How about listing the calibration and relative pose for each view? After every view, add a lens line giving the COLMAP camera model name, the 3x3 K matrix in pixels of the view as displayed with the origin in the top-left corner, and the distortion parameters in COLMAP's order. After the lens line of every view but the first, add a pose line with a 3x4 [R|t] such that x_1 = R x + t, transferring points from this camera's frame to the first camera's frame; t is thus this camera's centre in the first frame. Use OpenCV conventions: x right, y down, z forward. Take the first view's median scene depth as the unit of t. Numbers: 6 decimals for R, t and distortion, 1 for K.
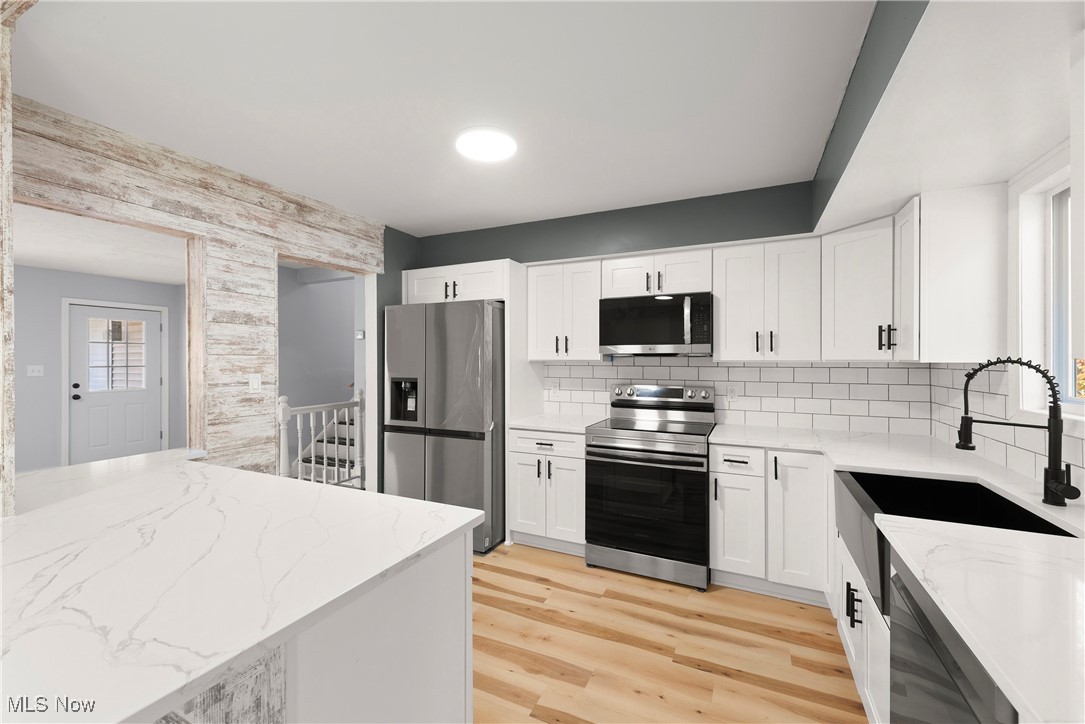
lens RADIAL K [[444.1, 0, 539.6], [0, 444.1, 361.0], [0, 0, 1]] dist [0.008771, -0.000241]
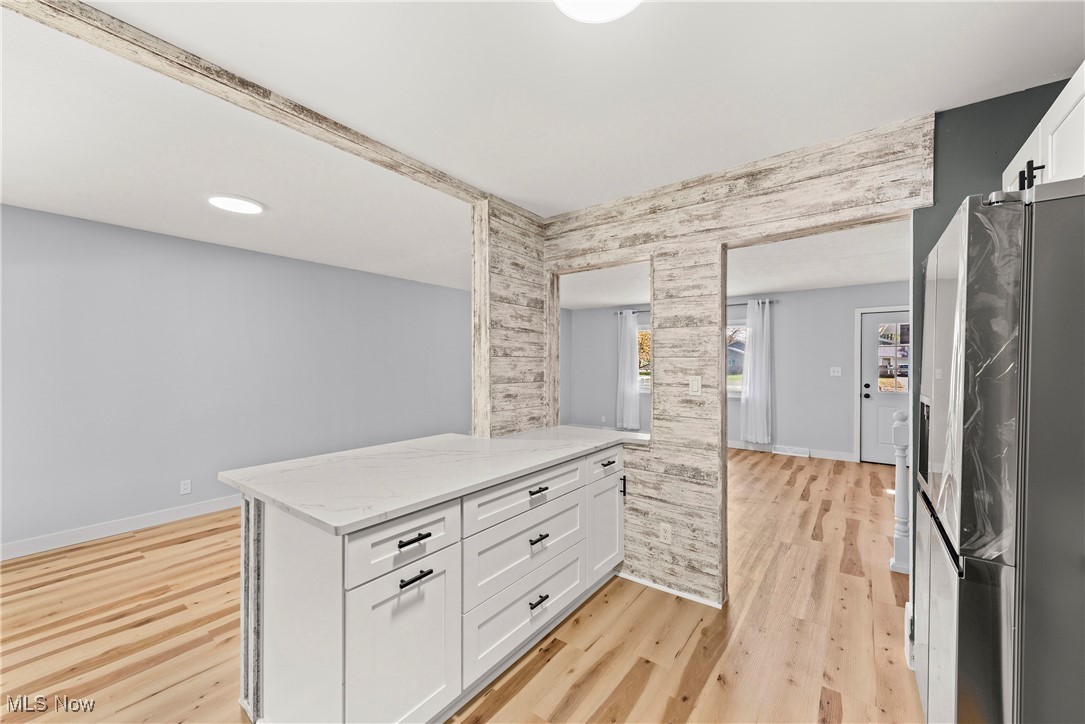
lens RADIAL K [[427.1, 0, 511.3], [0, 427.1, 366.3], [0, 0, 1]] dist [0.013764, -0.000742]
pose [[-0.226343, 0.009488, -0.974001, 0.380771], [-0.002930, 0.999941, 0.010422, -0.001453], [0.974043, 0.005213, -0.226302, 0.823932]]
